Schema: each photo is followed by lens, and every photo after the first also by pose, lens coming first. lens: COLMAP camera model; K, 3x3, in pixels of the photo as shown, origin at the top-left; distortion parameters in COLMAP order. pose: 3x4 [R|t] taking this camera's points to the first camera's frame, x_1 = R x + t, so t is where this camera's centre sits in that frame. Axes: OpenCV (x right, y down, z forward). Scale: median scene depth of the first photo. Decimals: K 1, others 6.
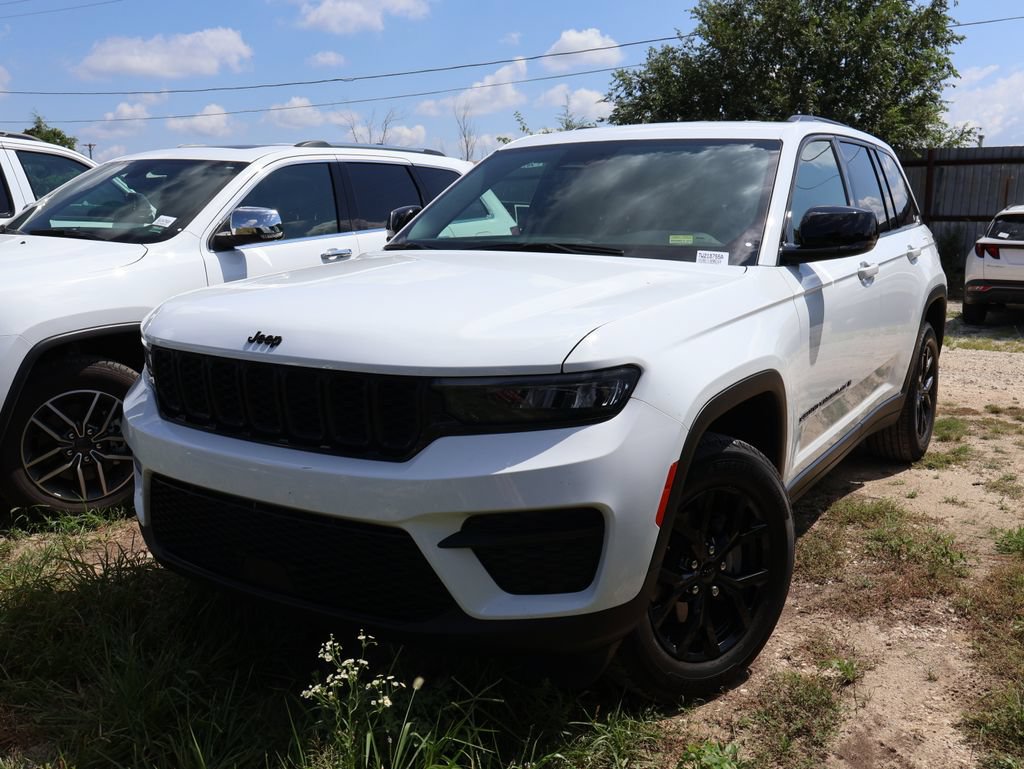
lens RADIAL K [[962.0, 0, 512.6], [0, 962.0, 381.1], [0, 0, 1]] dist [0.004037, -0.008898]
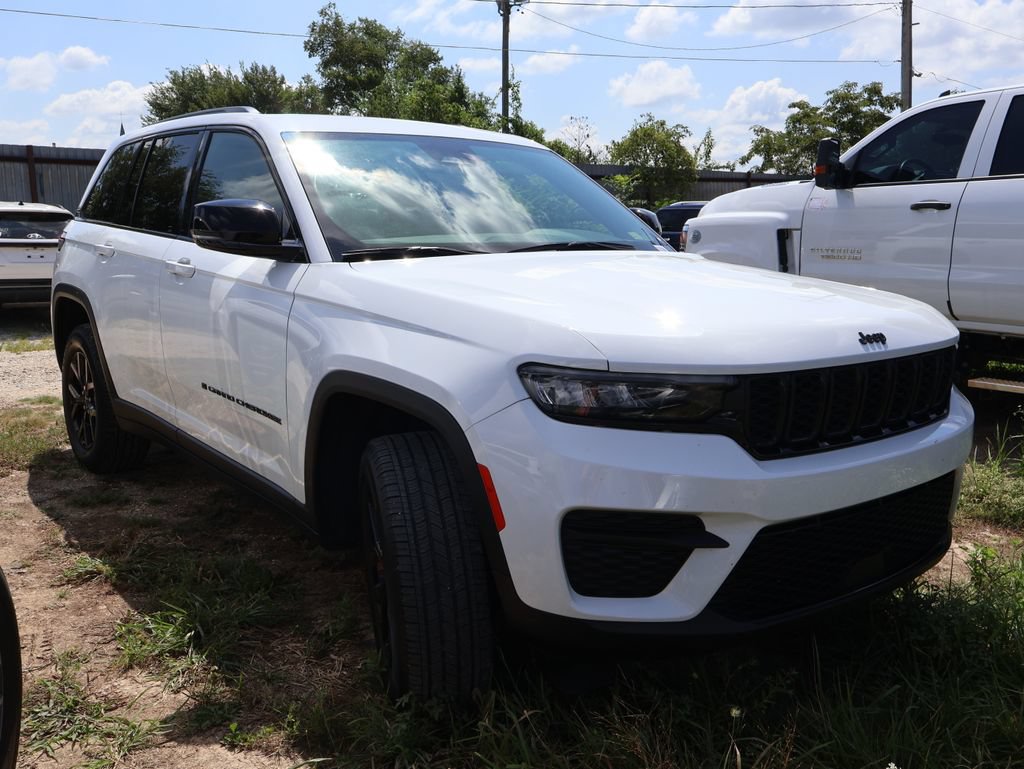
lens RADIAL K [[964.2, 0, 514.8], [0, 964.2, 381.8], [0, 0, 1]] dist [0.001918, 0.003943]
pose [[0.311890, -0.153969, 0.937560, -0.758653], [0.150988, 0.982274, 0.111085, -0.095607], [-0.938044, 0.106914, 0.329609, 0.584789]]
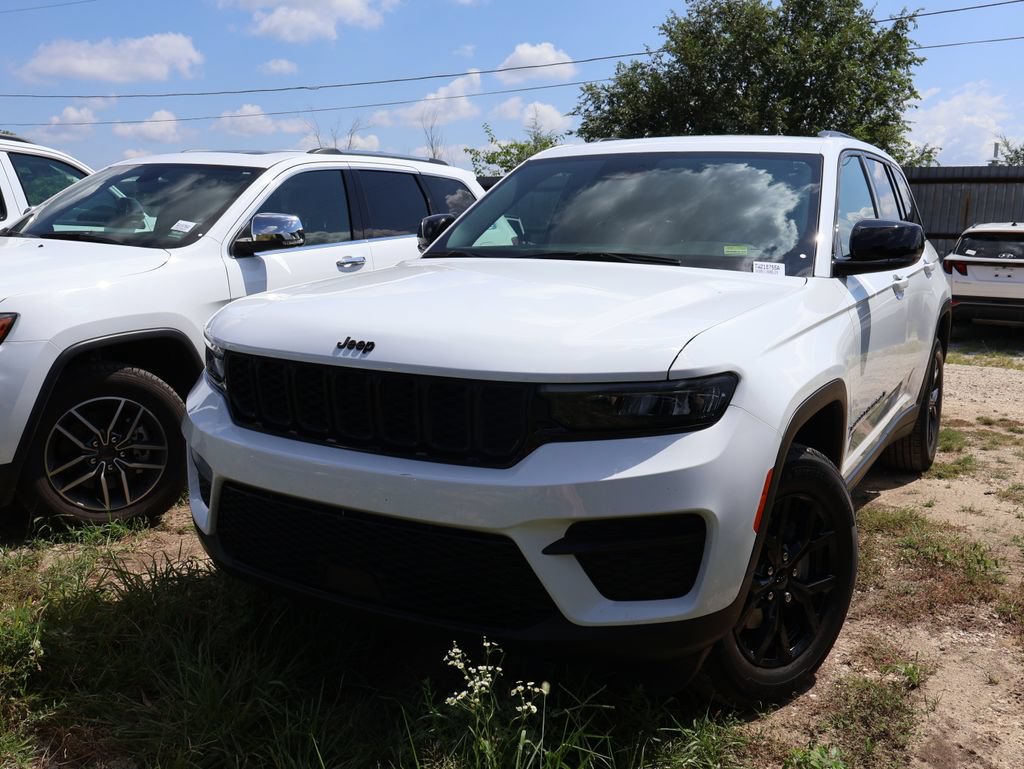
lens RADIAL K [[963.2, 0, 513.6], [0, 963.2, 381.6], [0, 0, 1]] dist [0.001848, -0.006311]
pose [[0.998670, 0.005773, 0.051226, -0.083441], [-0.005174, 0.999917, -0.011811, 0.003057], [-0.051290, 0.011530, 0.998617, 0.000611]]
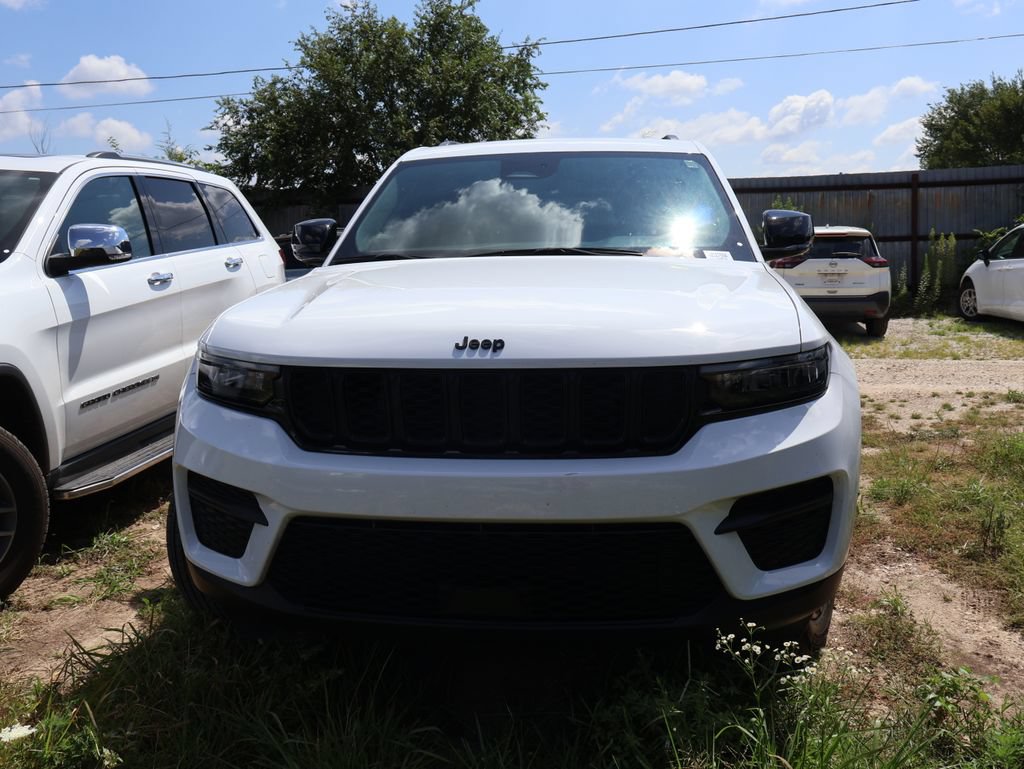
lens RADIAL K [[963.2, 0, 513.6], [0, 963.2, 381.6], [0, 0, 1]] dist [0.001848, -0.006311]
pose [[0.896438, -0.076758, 0.436471, -0.360650], [0.092152, 0.995644, -0.014169, 0.004461], [-0.433483, 0.052924, 0.899607, 0.094271]]
